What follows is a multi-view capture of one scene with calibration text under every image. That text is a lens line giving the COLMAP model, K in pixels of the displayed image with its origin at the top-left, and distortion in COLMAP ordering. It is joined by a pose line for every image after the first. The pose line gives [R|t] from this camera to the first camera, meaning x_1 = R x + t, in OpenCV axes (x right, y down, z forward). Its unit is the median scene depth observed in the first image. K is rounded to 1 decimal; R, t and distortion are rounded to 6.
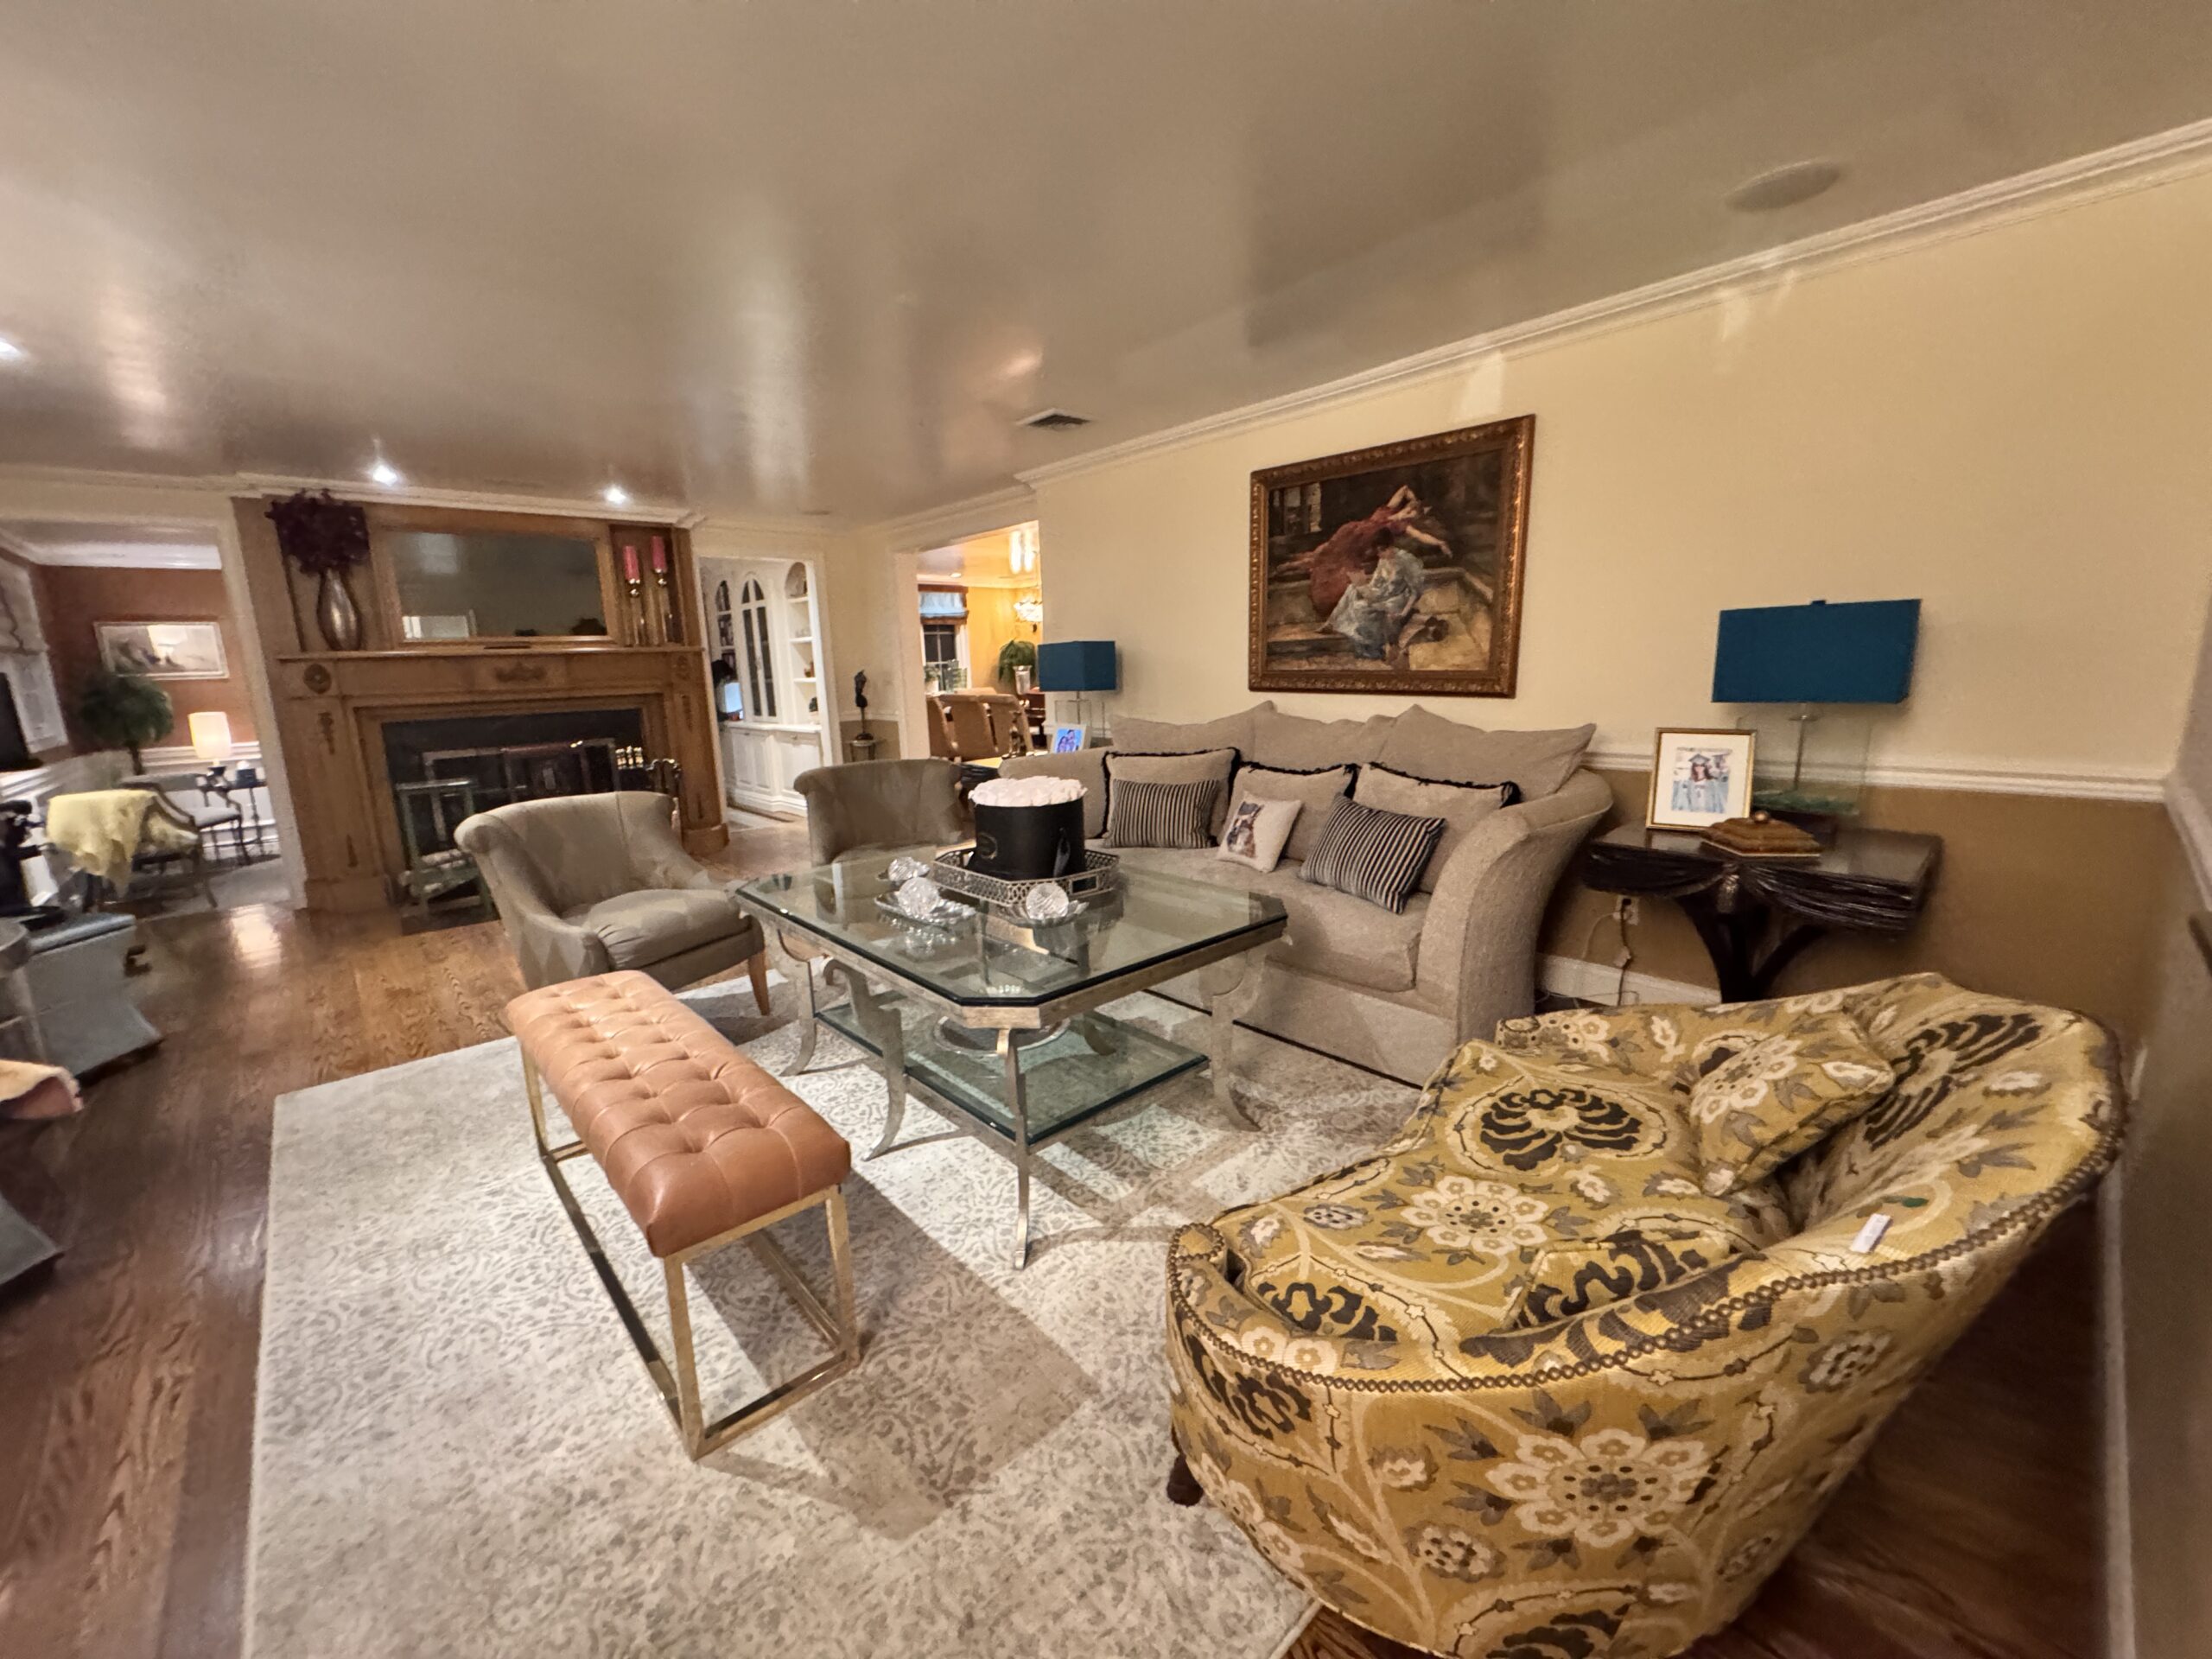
lens RADIAL K [[881.8, 0, 1105.8], [0, 881.8, 832.1], [0, 0, 1]] dist [-0.004191, 0.000705]
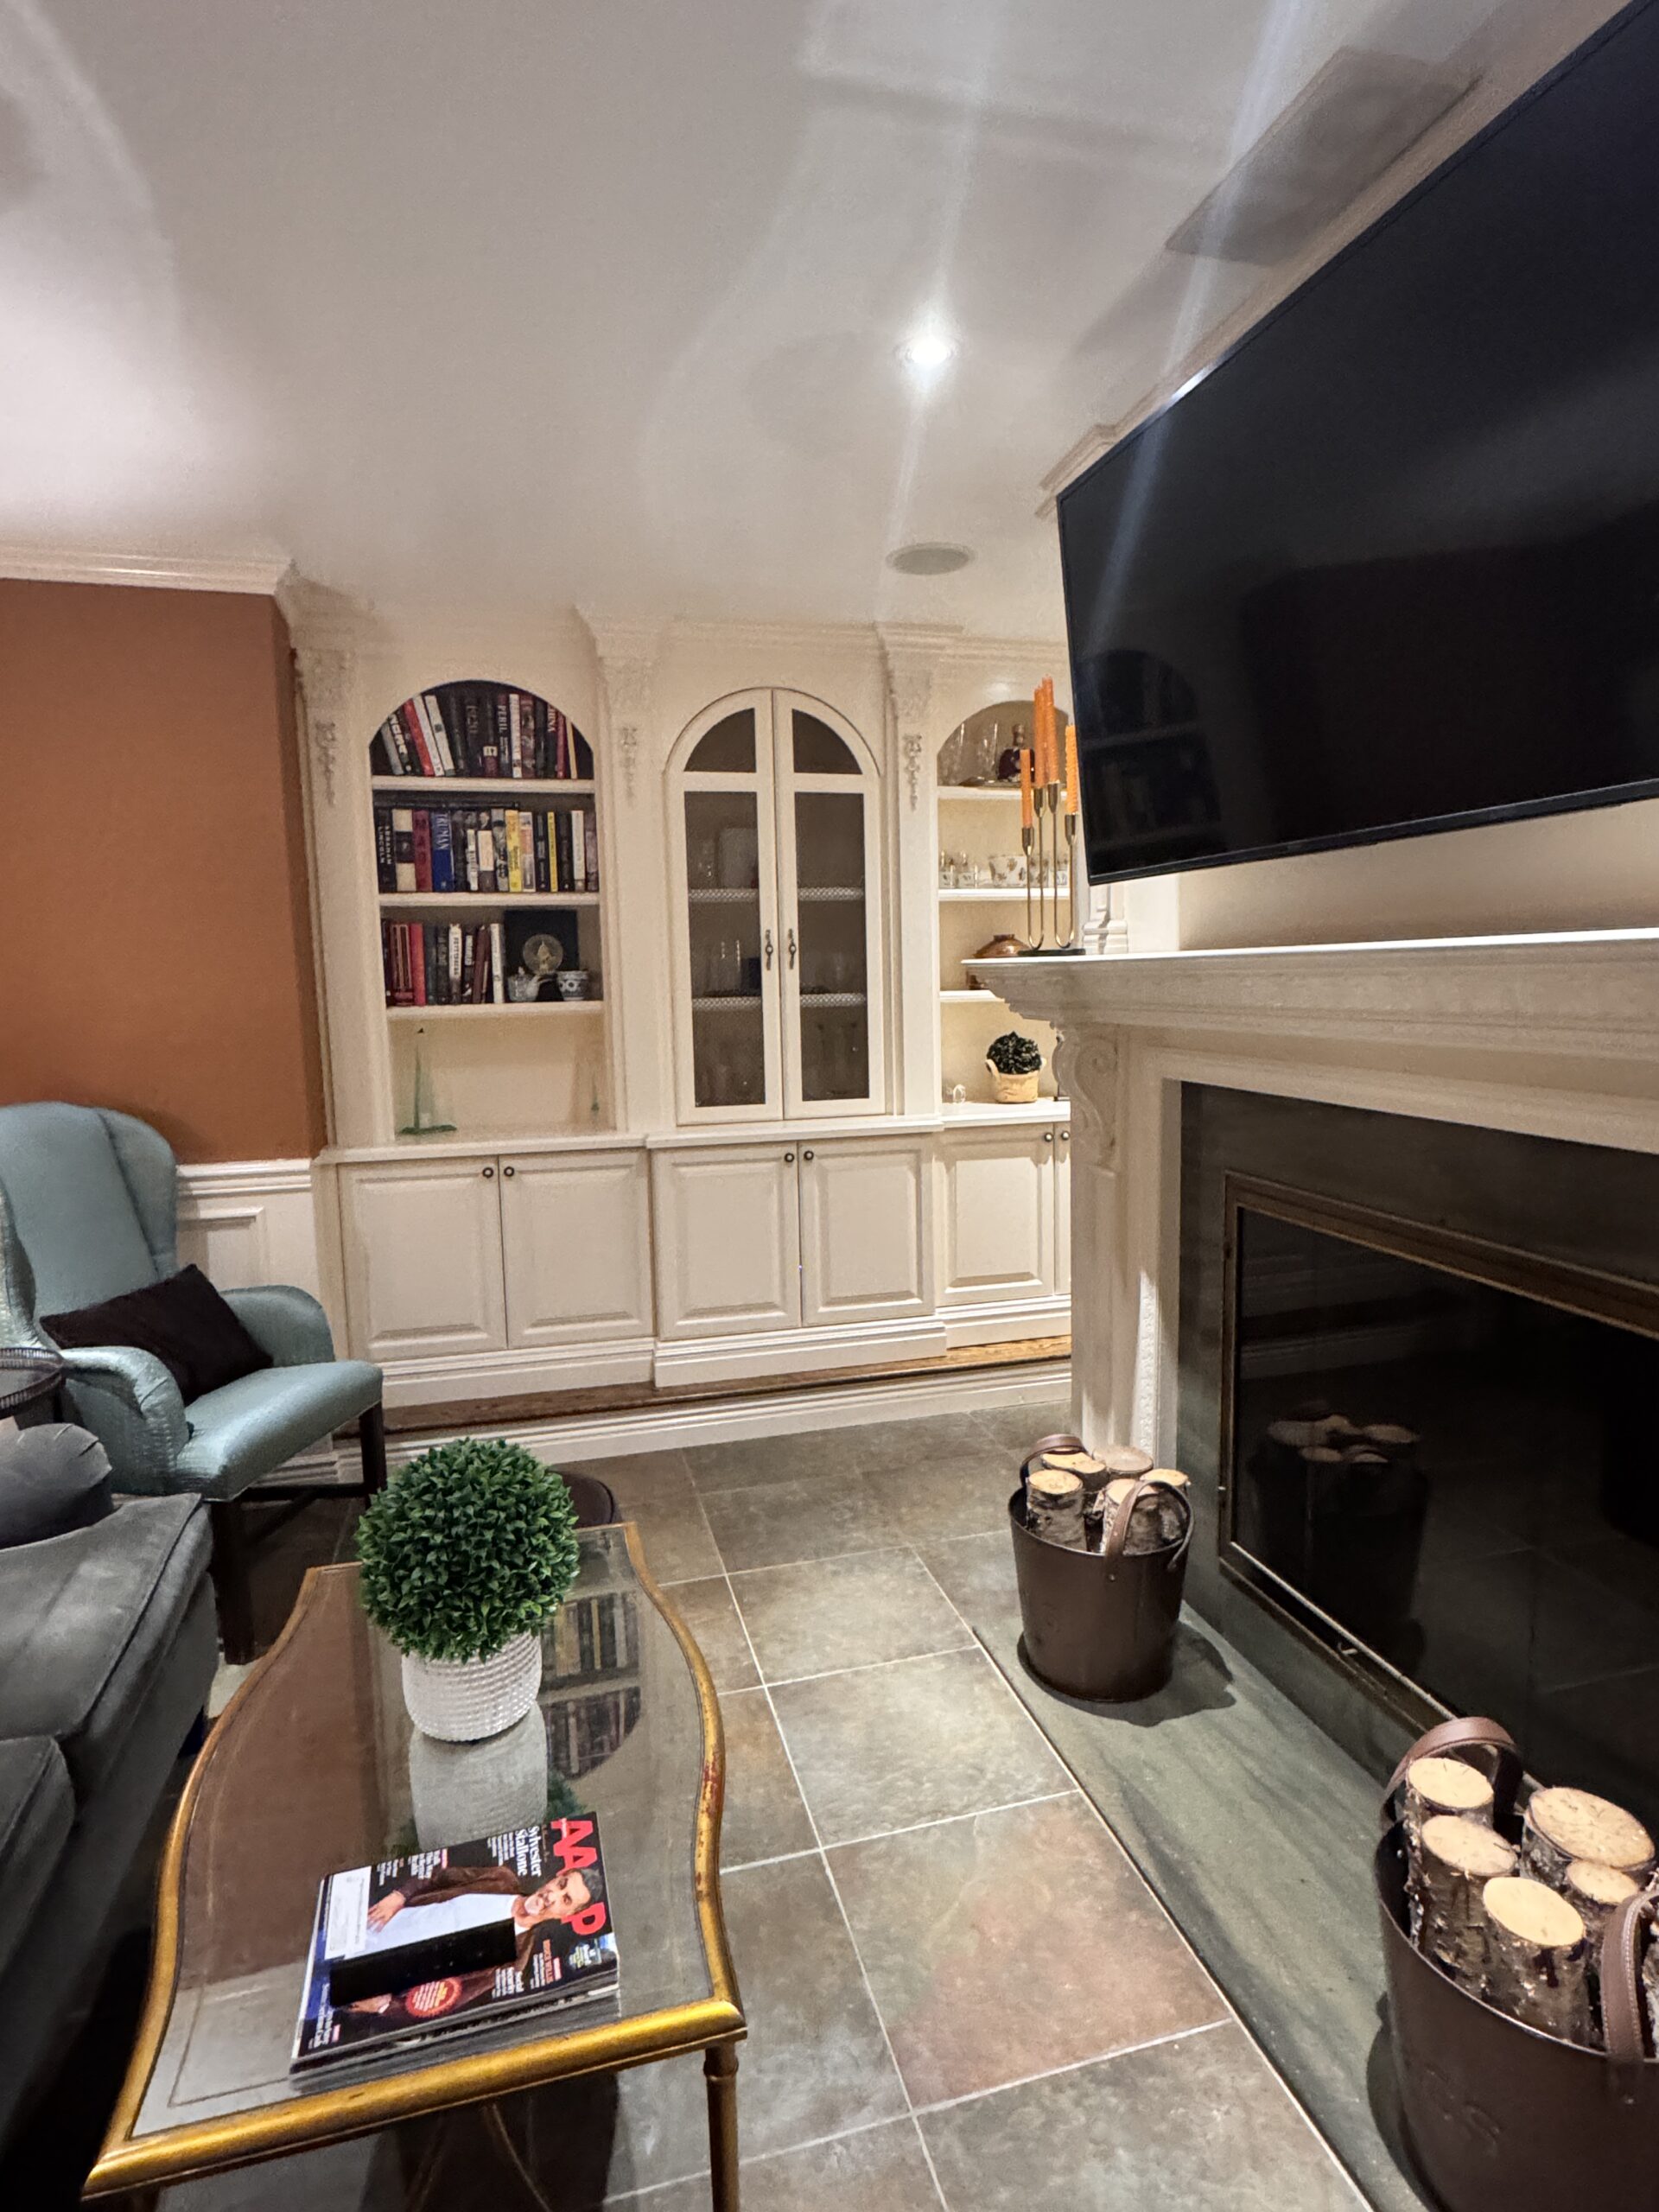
lens RADIAL K [[1176.7, 0, 831.8], [0, 1176.7, 1104.1], [0, 0, 1]] dist [-0.005462, 0.002389]
pose [[0.465280, -0.071657, 0.882259, -1.869717], [0.174686, 0.984549, -0.012160, -0.293938], [-0.867756, 0.159776, 0.470608, 1.835190]]
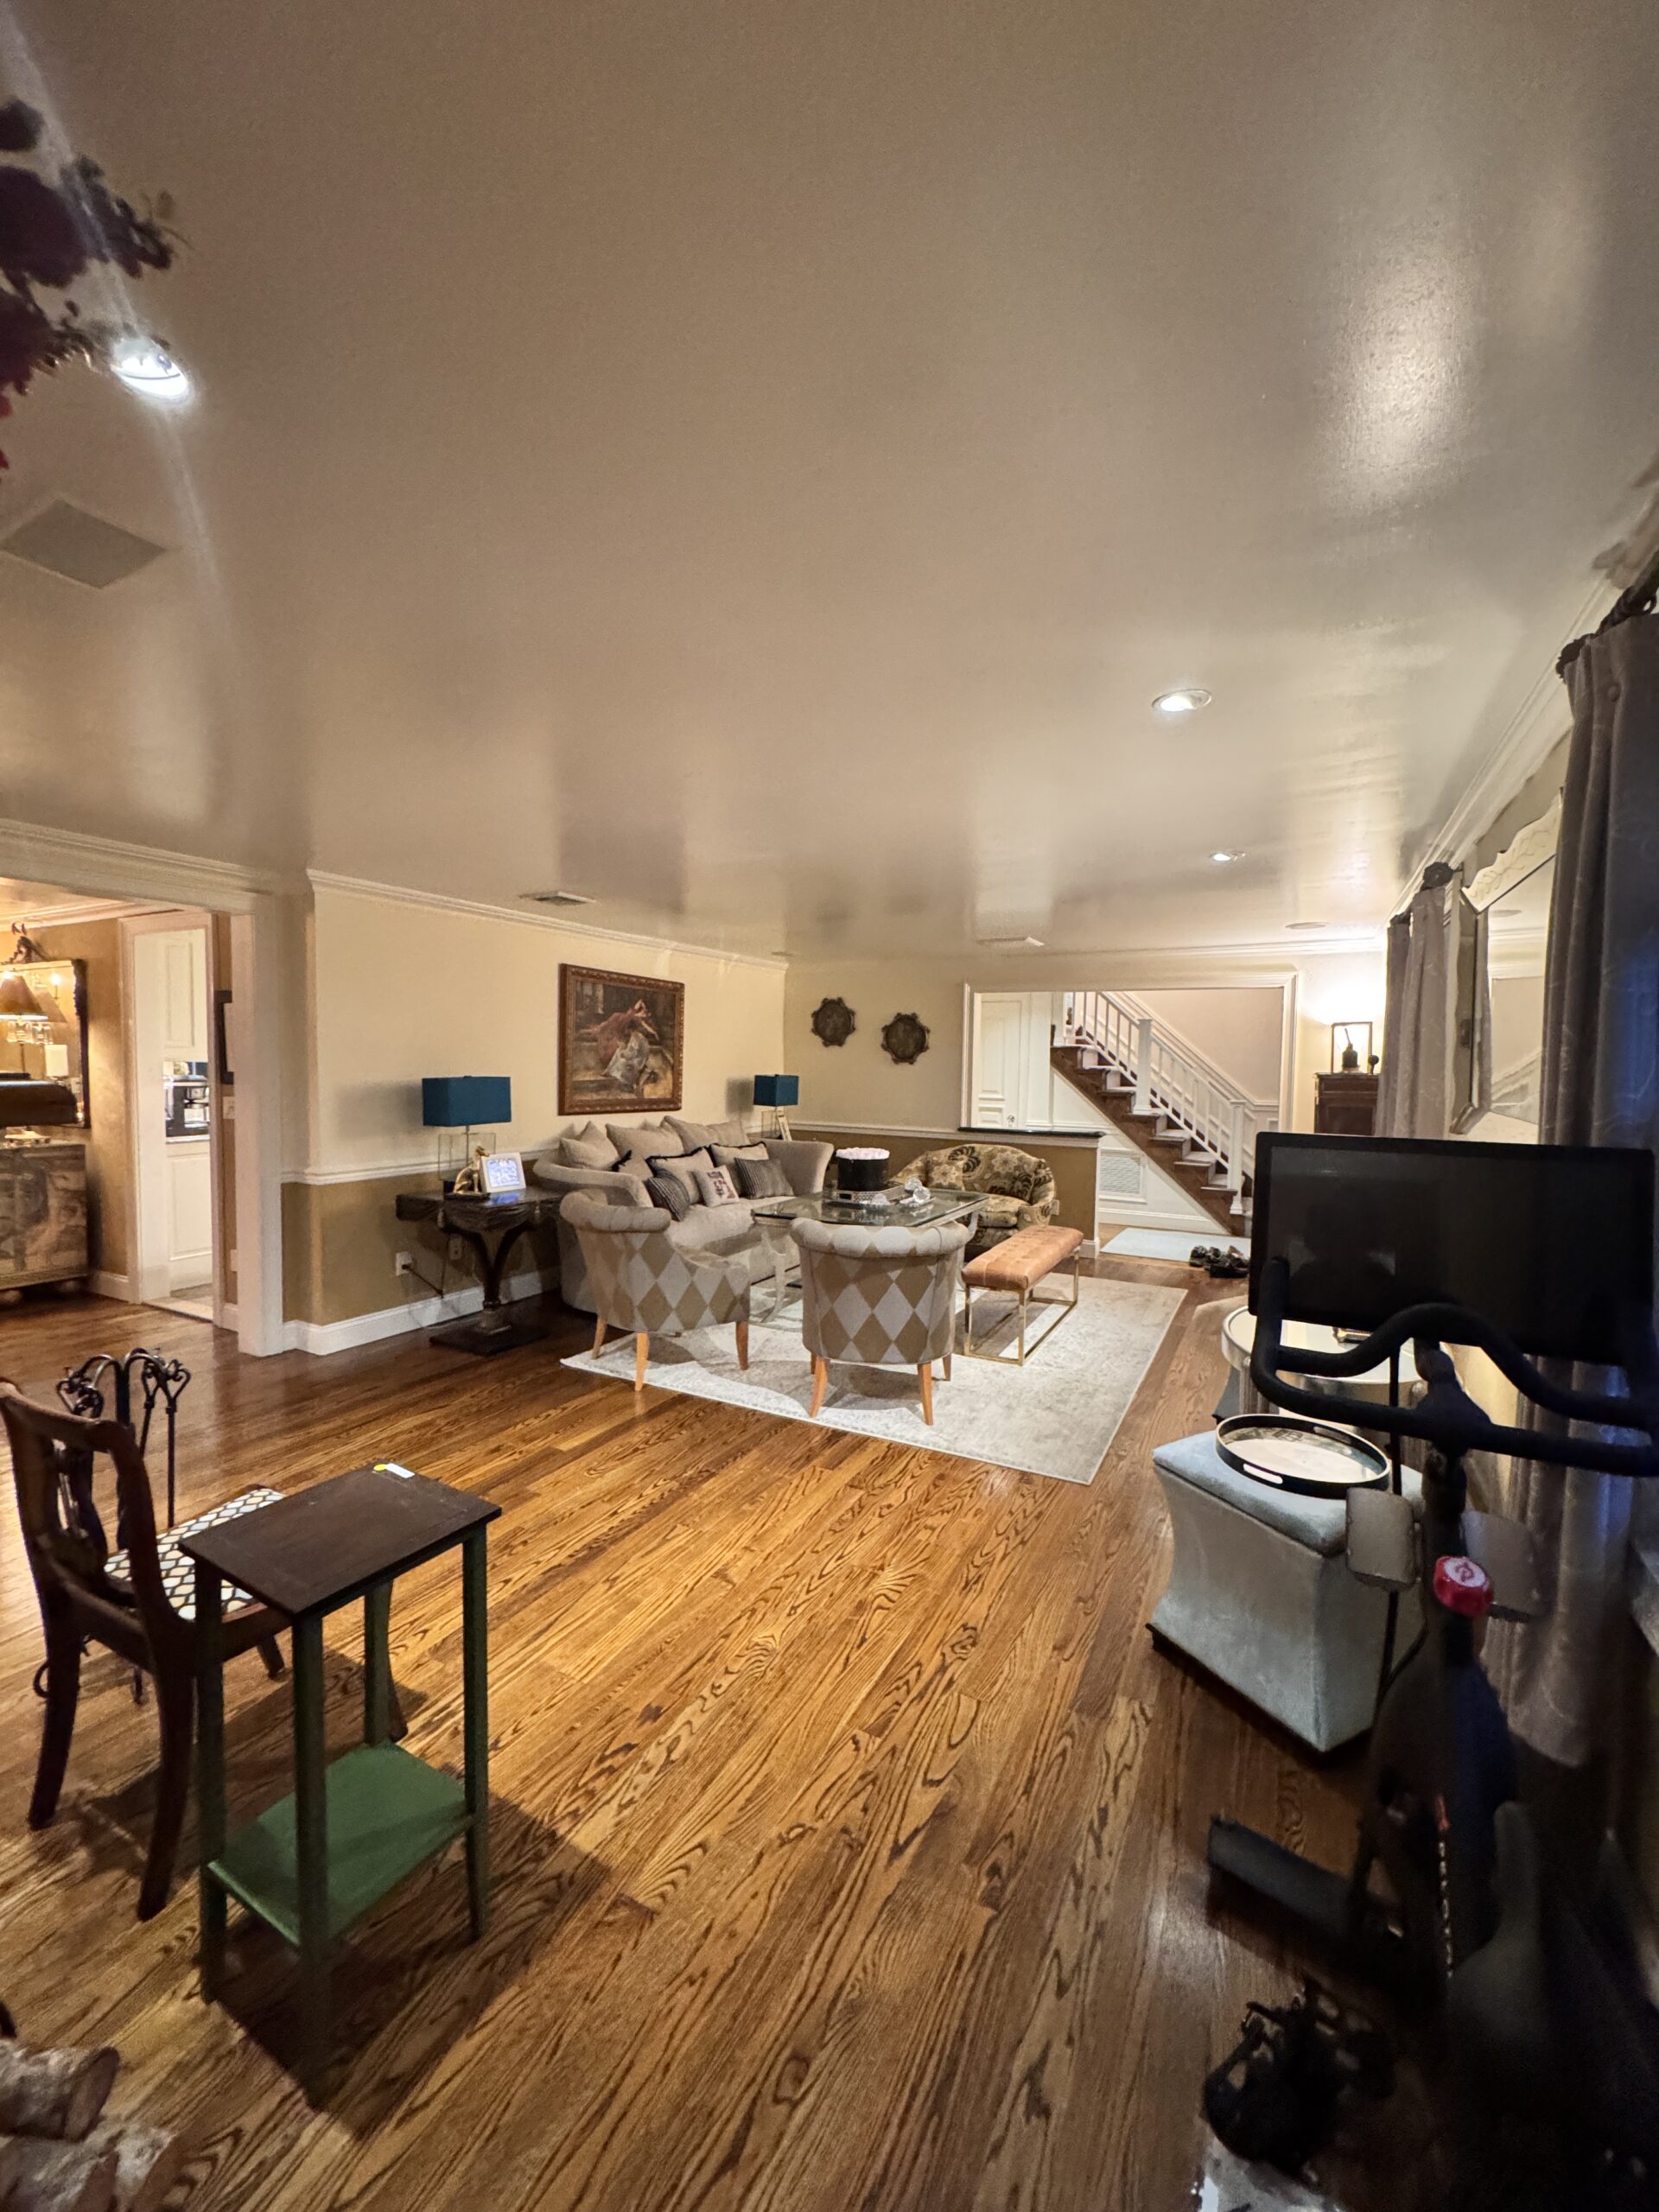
lens RADIAL K [[881.8, 0, 826.2], [0, 881.8, 1103.1], [0, 0, 1]] dist [-0.004191, 0.000705]
pose [[-0.336050, -0.016364, 0.941702, -1.500444], [0.177403, 0.980852, 0.080352, -0.256535], [-0.924986, 0.194063, -0.326712, 1.263186]]
